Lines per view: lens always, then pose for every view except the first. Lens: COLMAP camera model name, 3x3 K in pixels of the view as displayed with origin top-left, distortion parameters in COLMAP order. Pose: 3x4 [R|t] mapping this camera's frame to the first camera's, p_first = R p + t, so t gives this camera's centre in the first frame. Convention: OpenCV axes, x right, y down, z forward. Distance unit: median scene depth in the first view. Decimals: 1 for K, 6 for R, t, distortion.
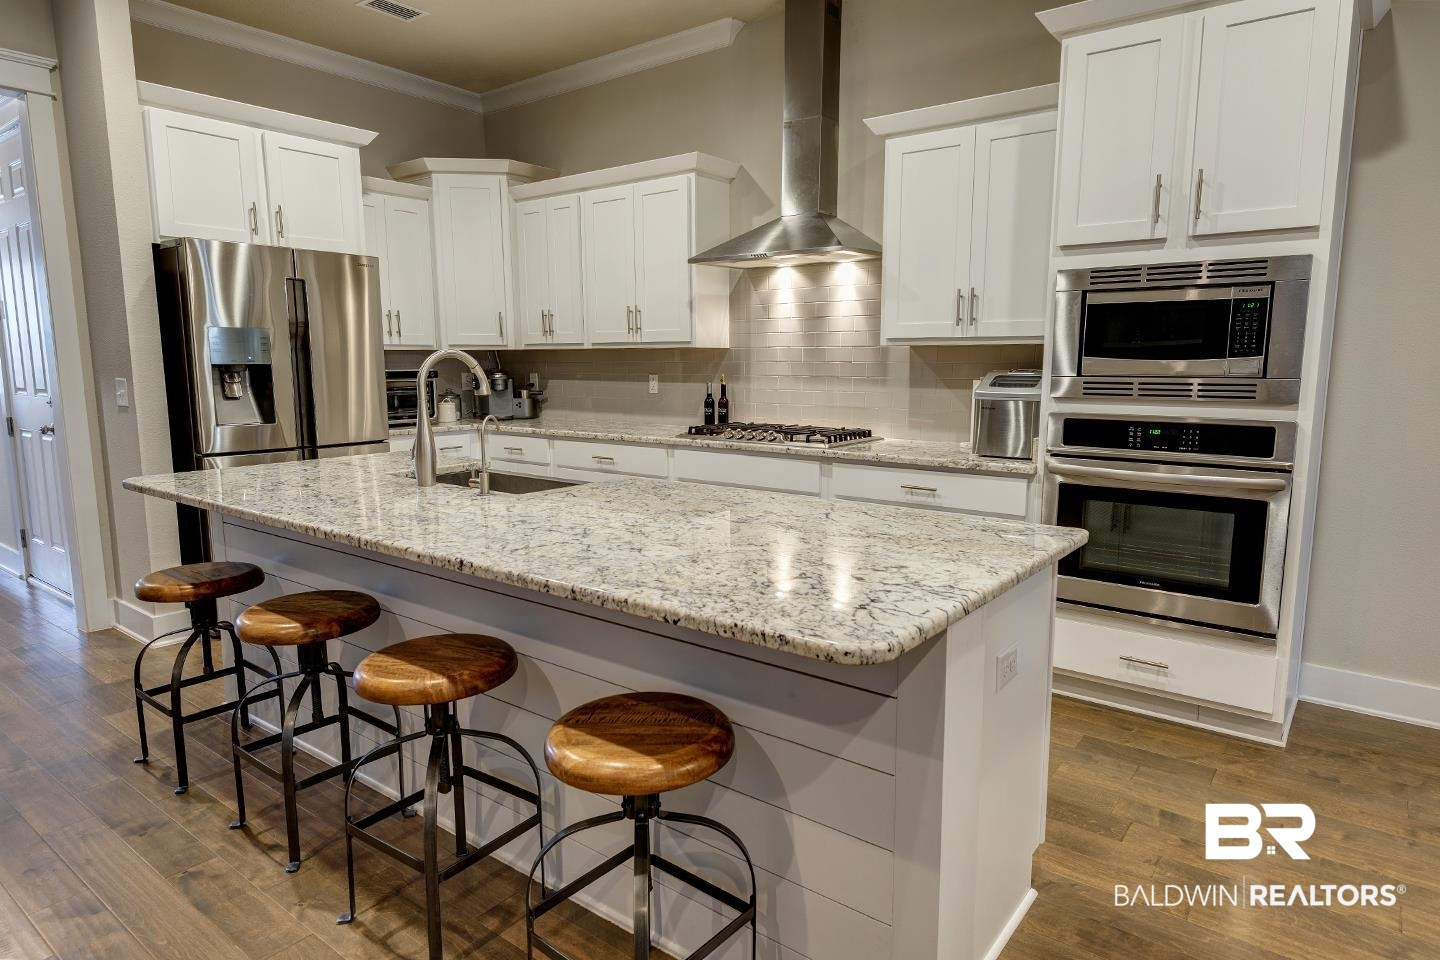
lens RADIAL K [[849.5, 0, 717.7], [0, 849.5, 480.9], [0, 0, 1]] dist [0.022330, -0.002967]
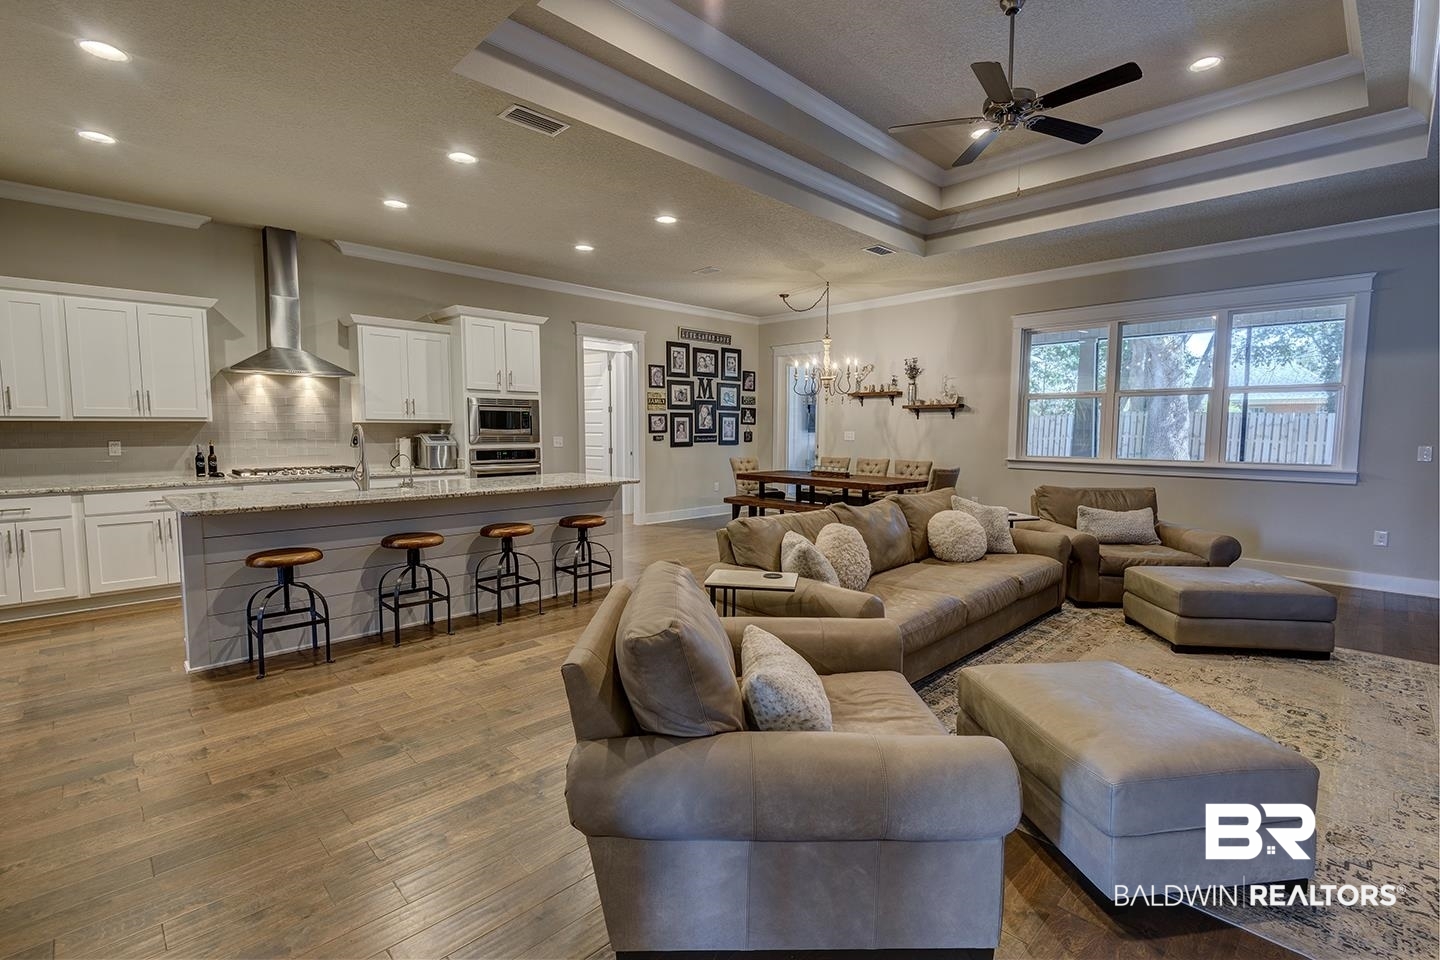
lens RADIAL K [[649.1, 0, 727.4], [0, 649.1, 478.7], [0, 0, 1]] dist [0.019431, -0.011149]
pose [[0.126127, -0.077409, 0.988989, -1.096376], [0.139866, 0.988380, 0.059524, 0.002940], [-0.982105, 0.130819, 0.135488, -0.048920]]
